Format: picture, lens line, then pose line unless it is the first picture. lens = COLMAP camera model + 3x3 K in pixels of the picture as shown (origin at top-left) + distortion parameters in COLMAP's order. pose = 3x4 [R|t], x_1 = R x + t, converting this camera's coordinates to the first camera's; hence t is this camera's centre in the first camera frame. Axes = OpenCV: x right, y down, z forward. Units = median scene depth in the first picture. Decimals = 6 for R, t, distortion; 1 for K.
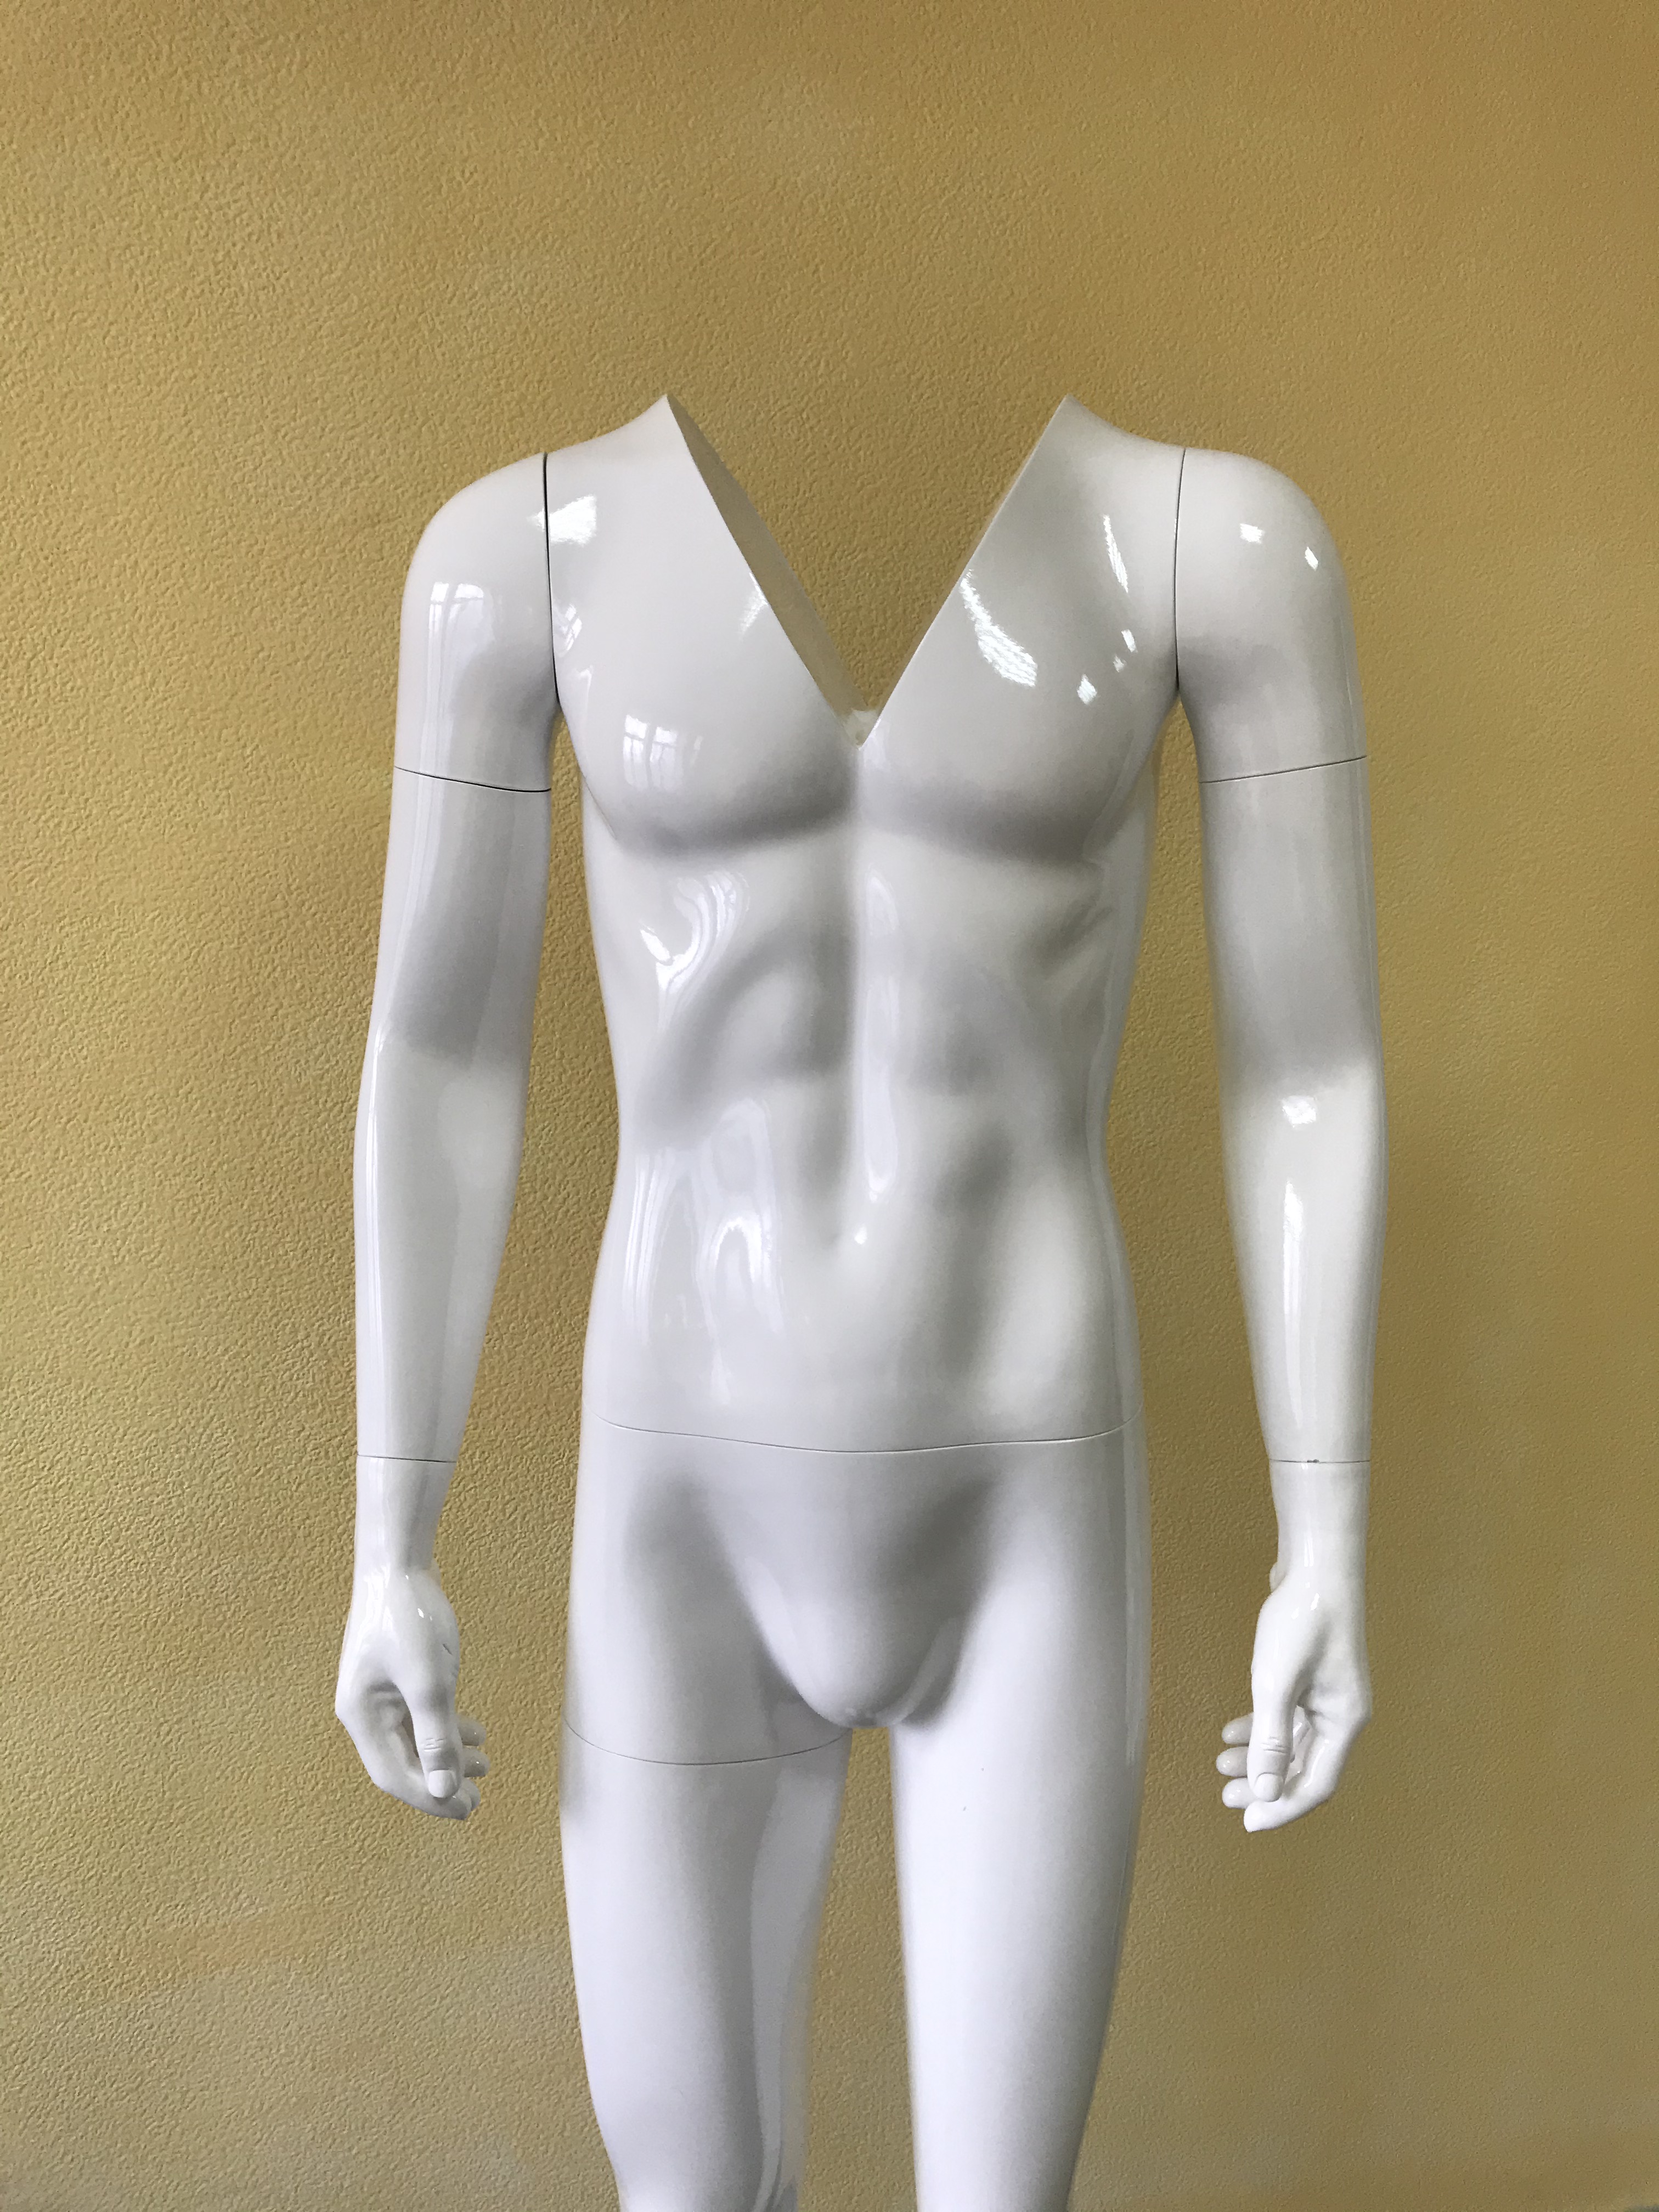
lens RADIAL K [[1901.4, 0, 824.3], [0, 1901.4, 1055.9], [0, 0, 1]] dist [0.000971, 0.007505]
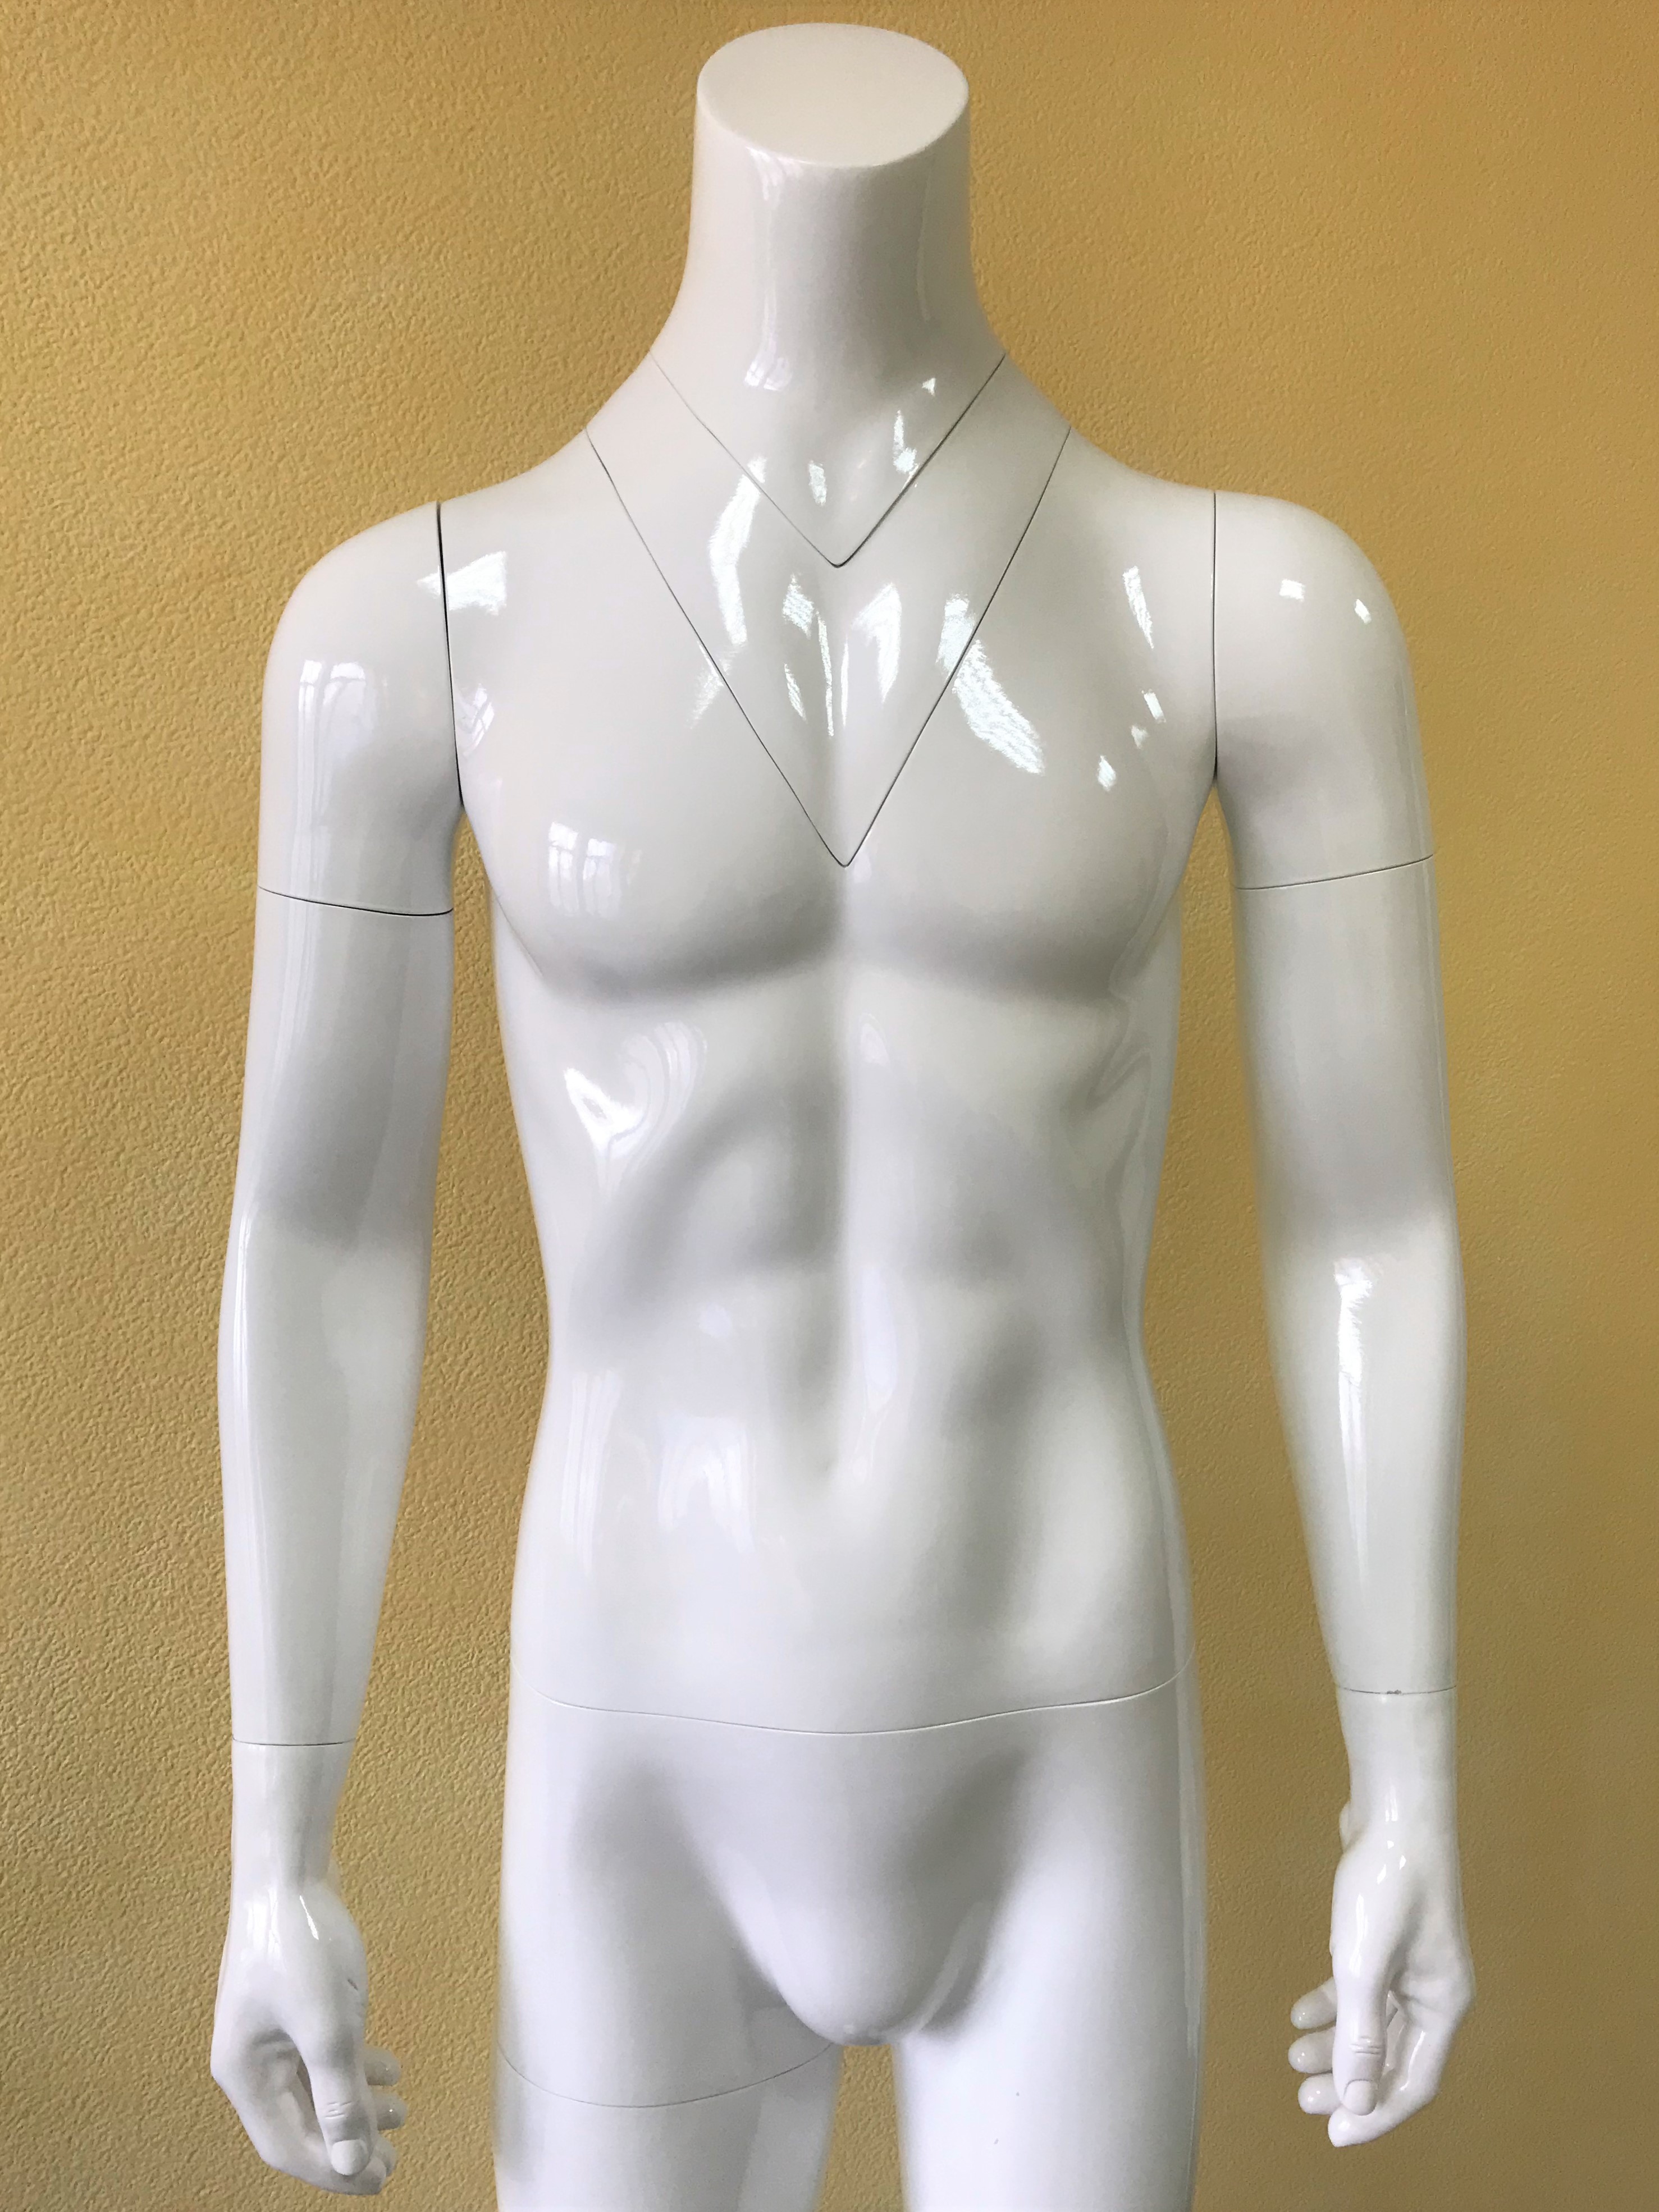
lens RADIAL K [[1901.6, 0, 824.3], [0, 1901.6, 1055.9], [0, 0, 1]] dist [0.000971, 0.007505]
pose [[0.997072, -0.025933, 0.071932, -0.045355], [0.026726, 0.999592, -0.010075, -0.063724], [-0.071641, 0.011968, 0.997359, 0.173970]]
